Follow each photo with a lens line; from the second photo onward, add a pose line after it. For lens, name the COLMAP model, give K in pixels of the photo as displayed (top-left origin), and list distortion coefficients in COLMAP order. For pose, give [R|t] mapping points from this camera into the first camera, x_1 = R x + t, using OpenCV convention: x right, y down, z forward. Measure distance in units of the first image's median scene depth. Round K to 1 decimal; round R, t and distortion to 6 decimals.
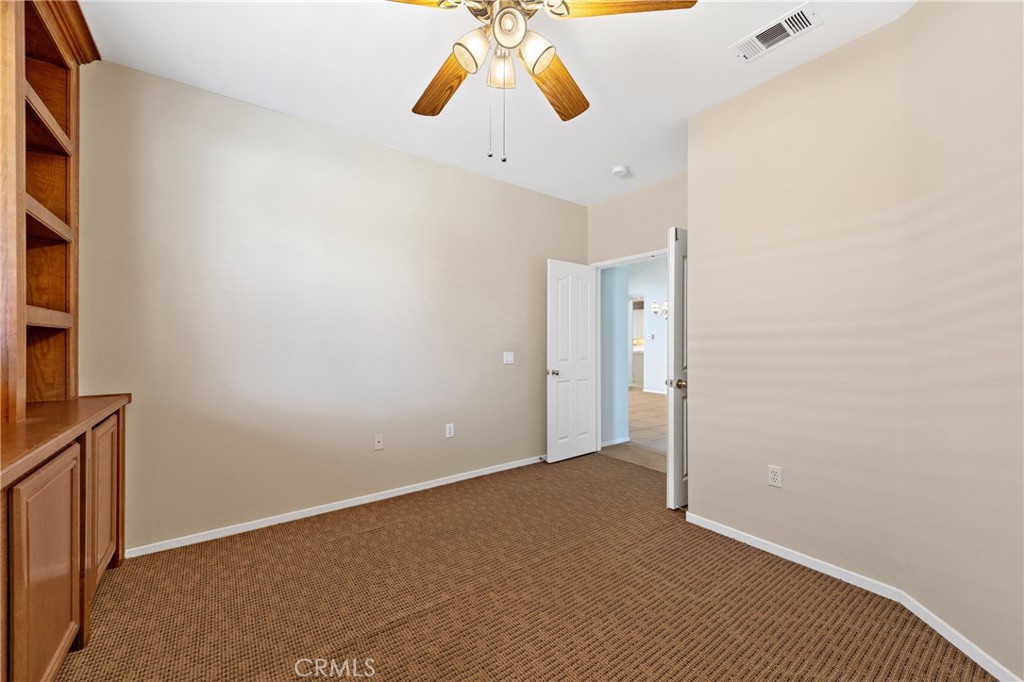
lens RADIAL K [[396.1, 0, 511.5], [0, 396.1, 340.0], [0, 0, 1]] dist [0.015204, 0.000050]
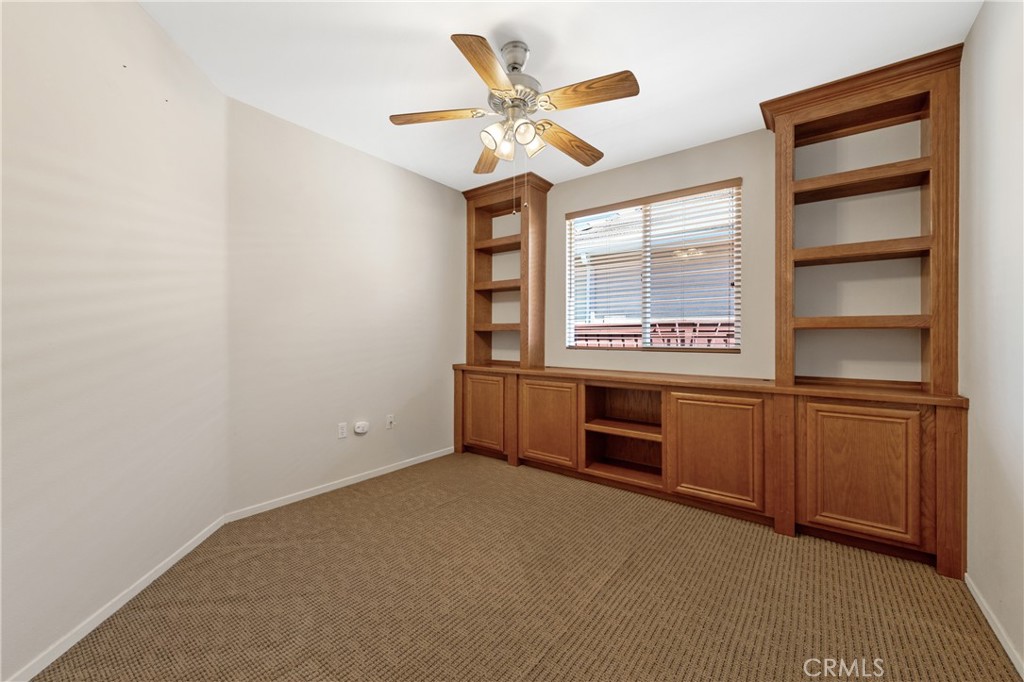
lens RADIAL K [[396.1, 0, 512.6], [0, 396.1, 338.4], [0, 0, 1]] dist [0.015204, 0.000050]
pose [[-0.960170, -0.001955, -0.279408, 0.331013], [-0.002434, 0.999996, 0.001365, 0.006898], [0.279404, 0.001990, -0.960171, 2.008357]]
